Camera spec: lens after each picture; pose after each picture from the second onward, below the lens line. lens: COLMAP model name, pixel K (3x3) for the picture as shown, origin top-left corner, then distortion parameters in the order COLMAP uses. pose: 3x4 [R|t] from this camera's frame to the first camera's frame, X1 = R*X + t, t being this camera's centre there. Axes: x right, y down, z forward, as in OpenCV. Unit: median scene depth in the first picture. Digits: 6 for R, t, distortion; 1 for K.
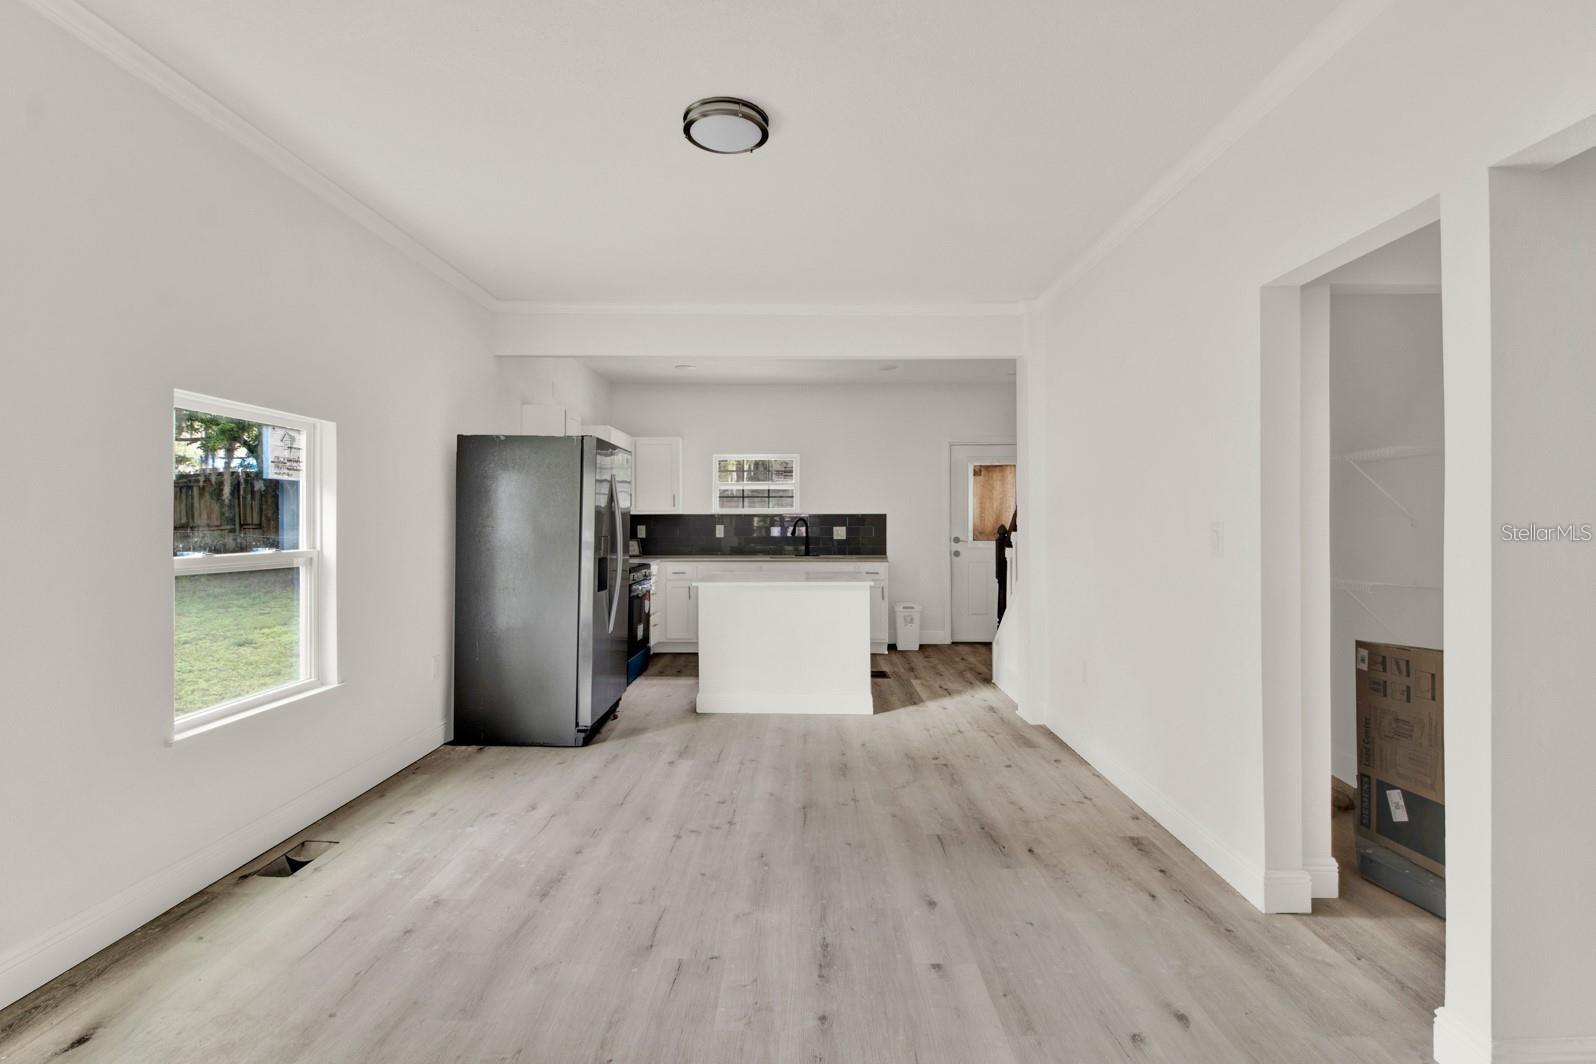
lens RADIAL K [[768.0, 0, 796.8], [0, 768.0, 524.0], [0, 0, 1]] dist [0.001557, -0.009465]
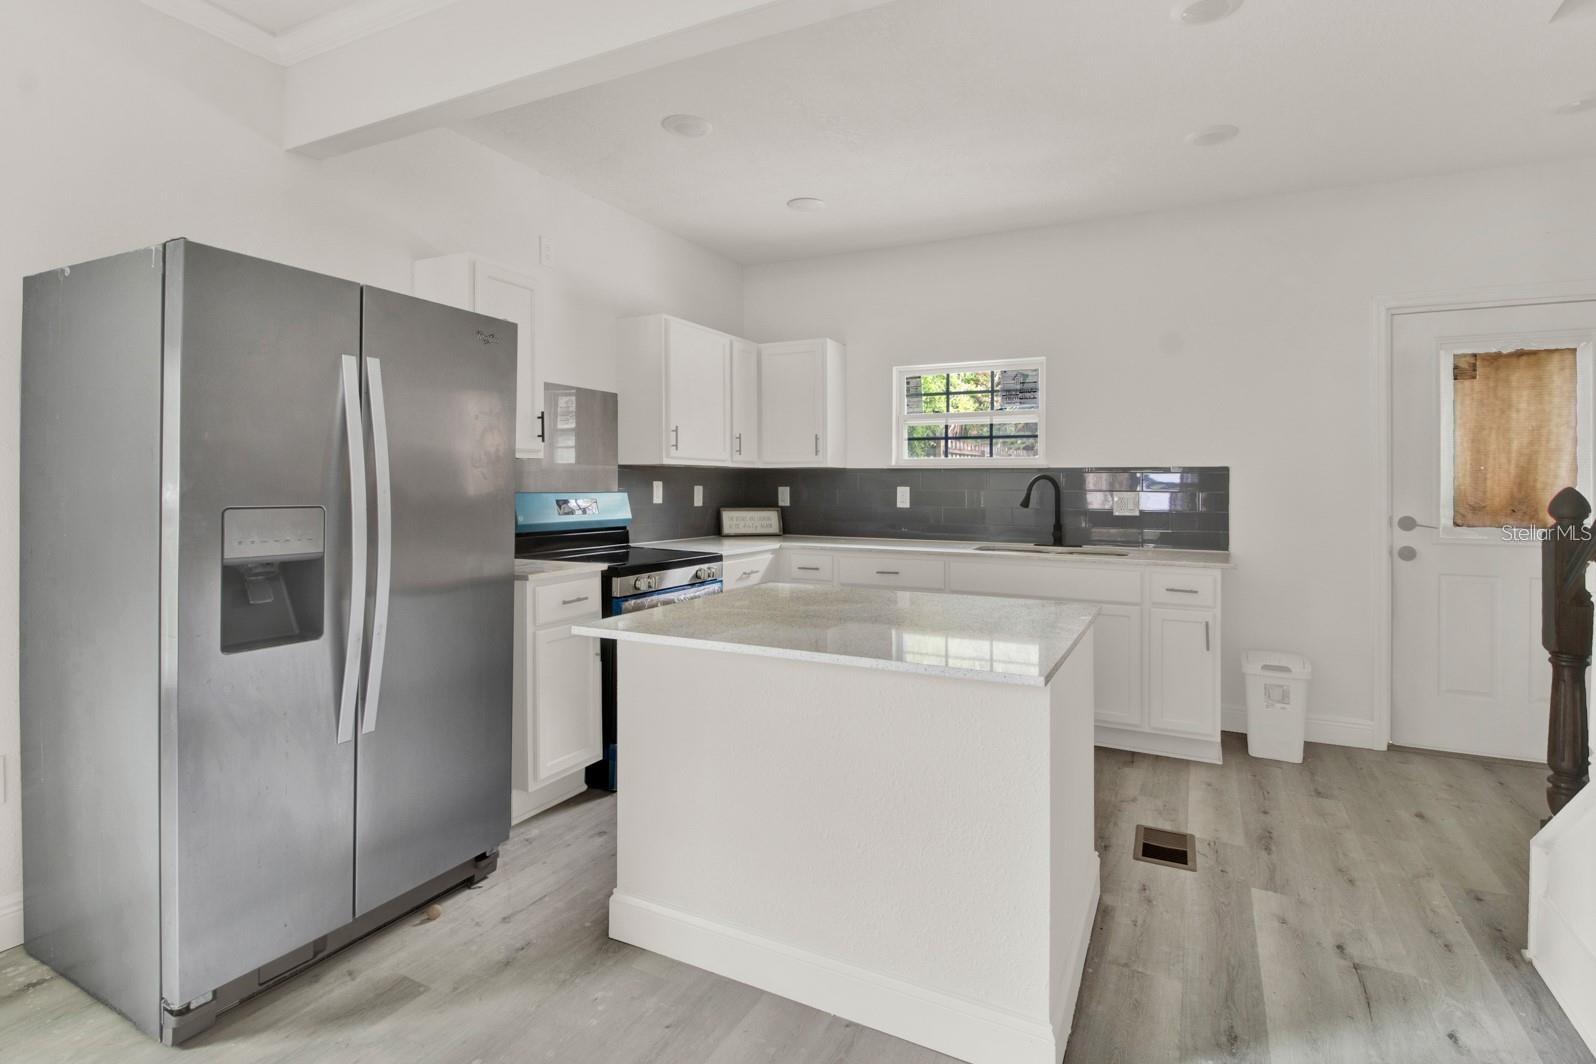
lens RADIAL K [[789.0, 0, 779.4], [0, 789.0, 484.4], [0, 0, 1]] dist [-0.014487, -0.001295]
pose [[0.890043, 0.005213, -0.455846, 0.089129], [-0.007465, 0.999967, -0.003139, 0.002233], [0.455815, 0.006197, 0.890053, 0.423319]]
